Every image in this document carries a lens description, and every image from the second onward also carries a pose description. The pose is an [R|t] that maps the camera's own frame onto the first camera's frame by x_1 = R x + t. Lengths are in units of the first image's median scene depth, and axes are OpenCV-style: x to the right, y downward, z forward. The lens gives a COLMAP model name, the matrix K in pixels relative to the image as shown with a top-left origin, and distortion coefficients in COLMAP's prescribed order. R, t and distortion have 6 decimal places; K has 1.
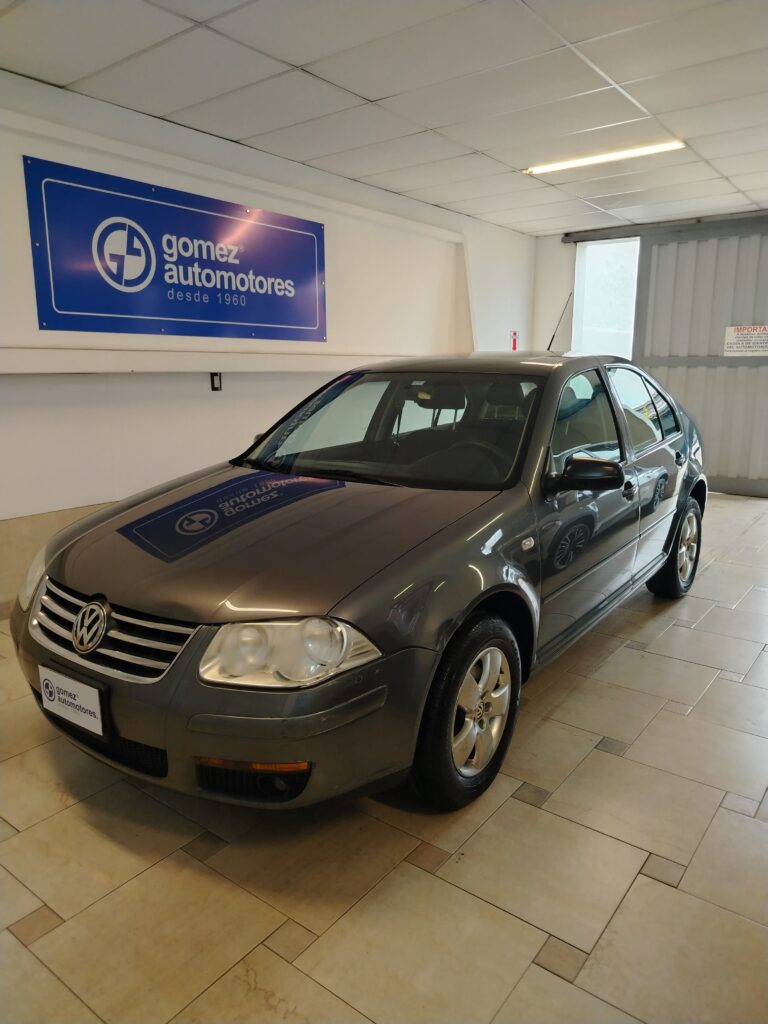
lens RADIAL K [[715.4, 0, 386.2], [0, 715.4, 513.9], [0, 0, 1]] dist [0.023851, -0.023418]
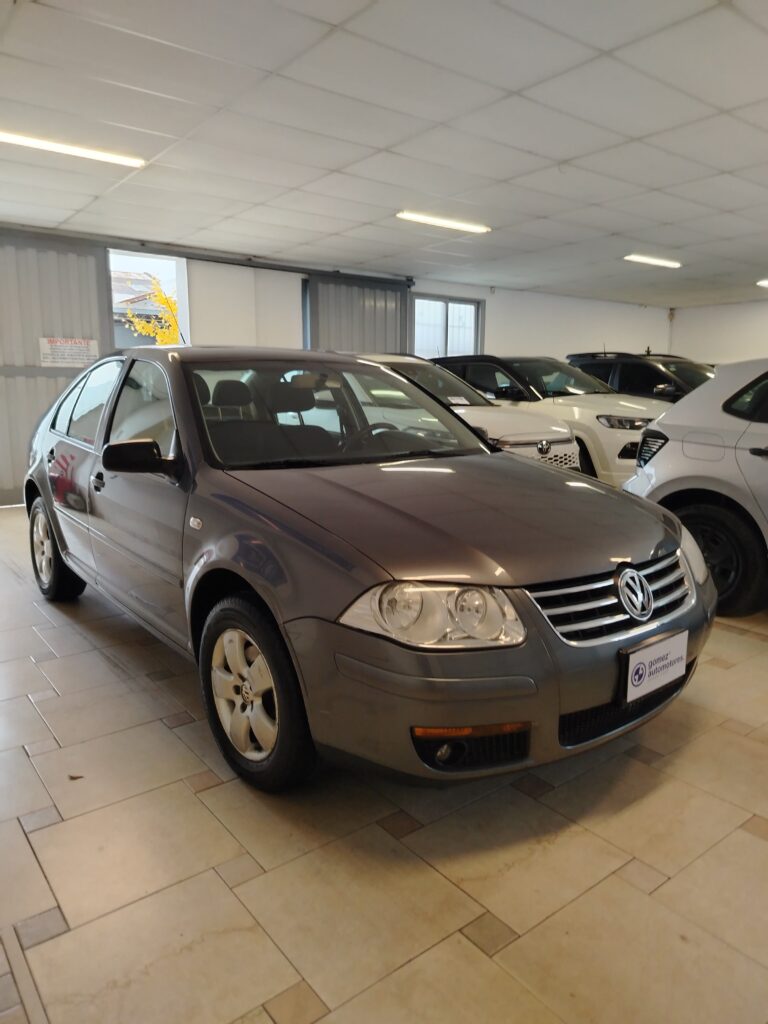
lens RADIAL K [[715.4, 0, 386.2], [0, 715.4, 513.9], [0, 0, 1]] dist [0.023851, -0.023418]
pose [[0.247075, -0.161239, 0.955487, -0.653429], [0.195172, 0.974131, 0.113916, -0.060200], [-0.949137, 0.158338, 0.272153, 0.474389]]
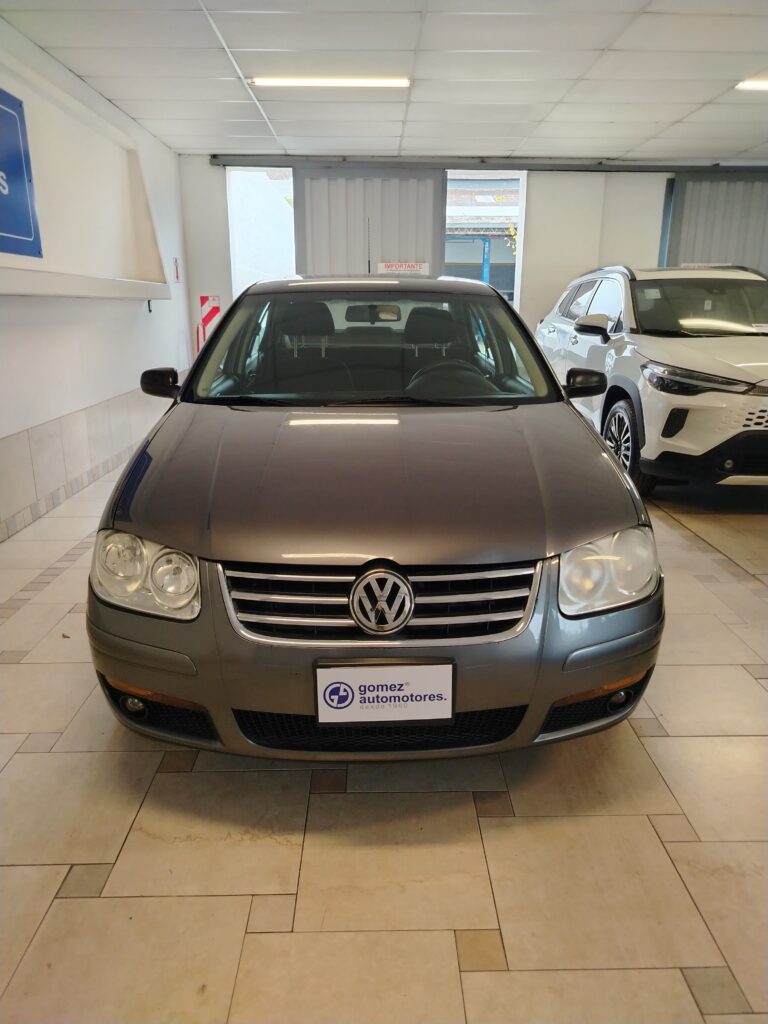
lens RADIAL K [[715.4, 0, 386.2], [0, 715.4, 513.9], [0, 0, 1]] dist [0.023851, -0.023418]
pose [[0.780619, -0.170071, 0.601424, -0.396936], [0.121599, 0.985205, 0.120767, -0.015141], [-0.613064, -0.021140, 0.789750, 0.170212]]
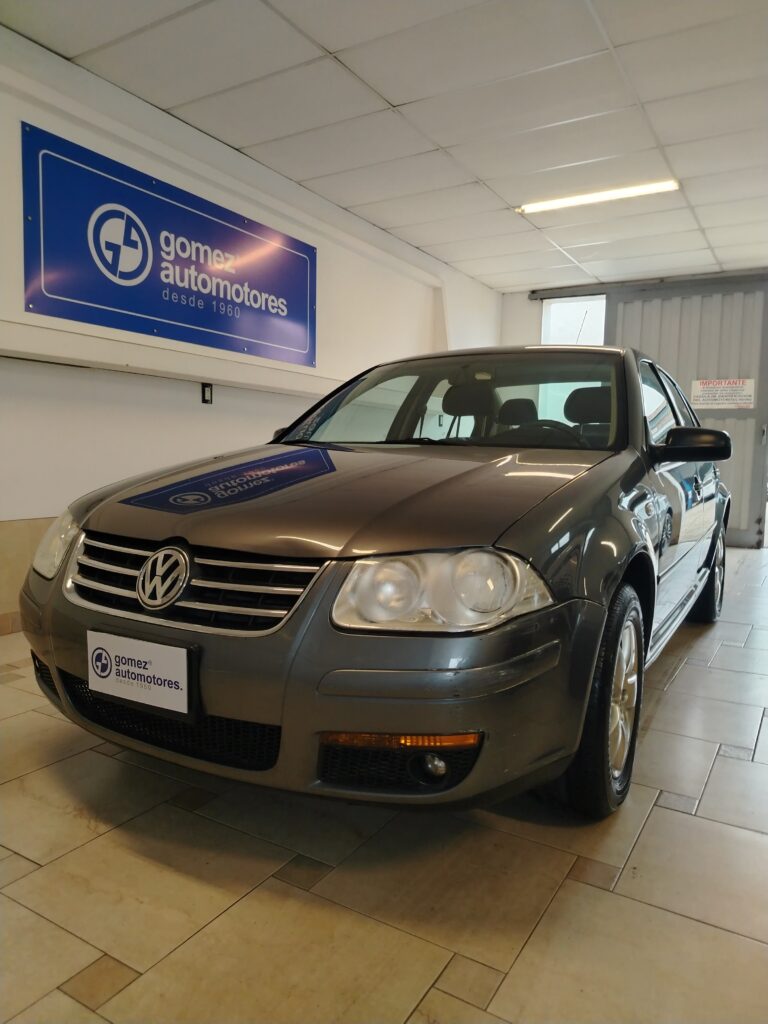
lens RADIAL K [[715.4, 0, 386.2], [0, 715.4, 513.9], [0, 0, 1]] dist [0.023851, -0.023418]
pose [[0.993361, 0.016074, 0.113907, -0.120284], [-0.002521, 0.992994, -0.118138, 0.082328], [-0.115008, 0.117067, 0.986442, 0.092726]]
